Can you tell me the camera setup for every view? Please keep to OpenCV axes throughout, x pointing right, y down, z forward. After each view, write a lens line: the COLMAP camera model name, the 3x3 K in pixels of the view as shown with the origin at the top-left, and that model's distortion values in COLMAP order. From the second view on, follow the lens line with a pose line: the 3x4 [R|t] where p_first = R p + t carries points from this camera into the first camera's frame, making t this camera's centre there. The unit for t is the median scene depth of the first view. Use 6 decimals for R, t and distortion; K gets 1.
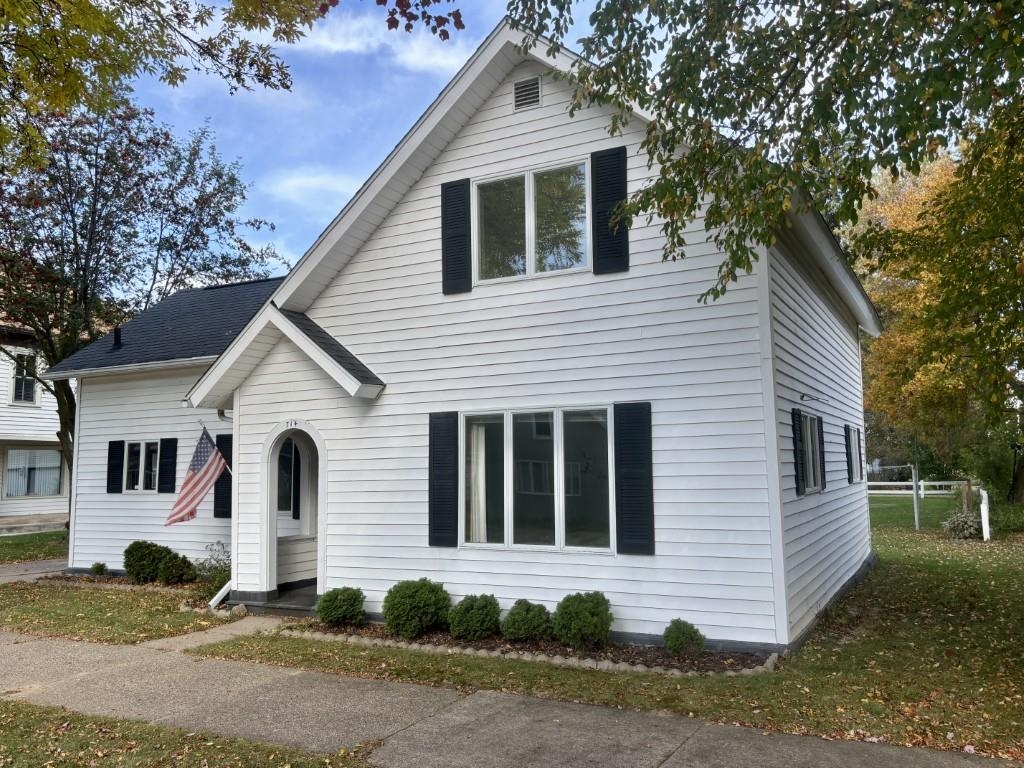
lens RADIAL K [[831.3, 0, 512.0], [0, 831.3, 384.0], [0, 0, 1]] dist [0.001247, 0.000952]
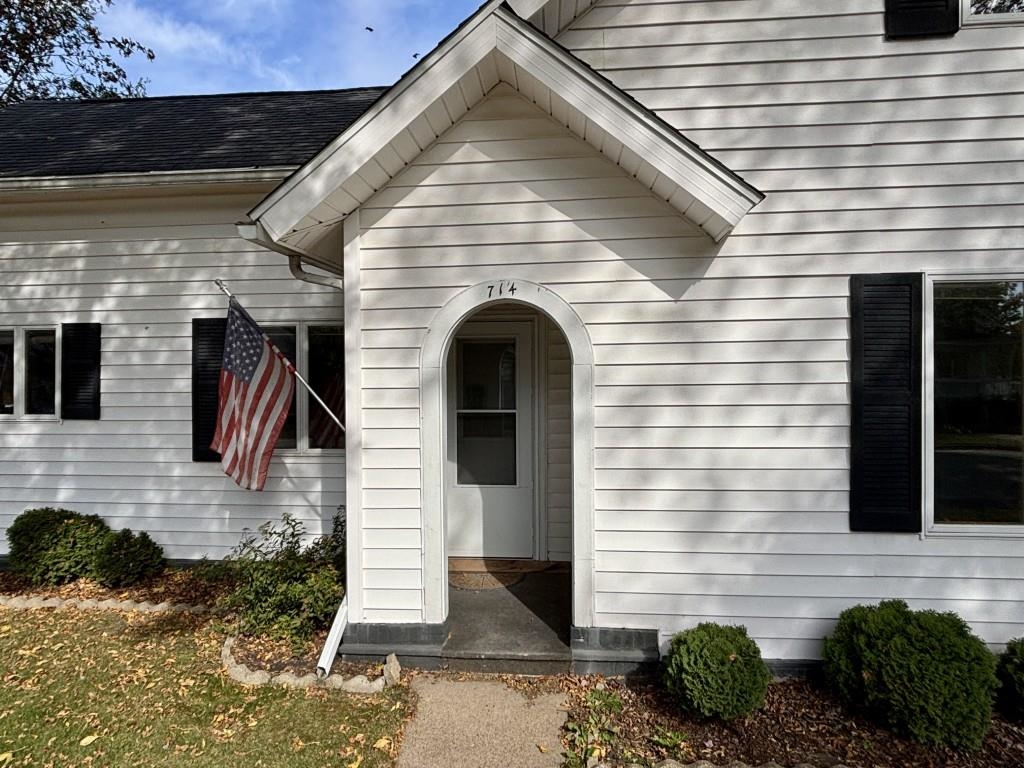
lens RADIAL K [[640.7, 0, 511.8], [0, 640.7, 373.6], [0, 0, 1]] dist [-0.002004, -0.000291]
pose [[0.931107, 0.004613, 0.364716, -0.392976], [-0.041994, 0.994627, 0.094628, 0.060386], [-0.362320, -0.103424, 0.926298, 0.640728]]
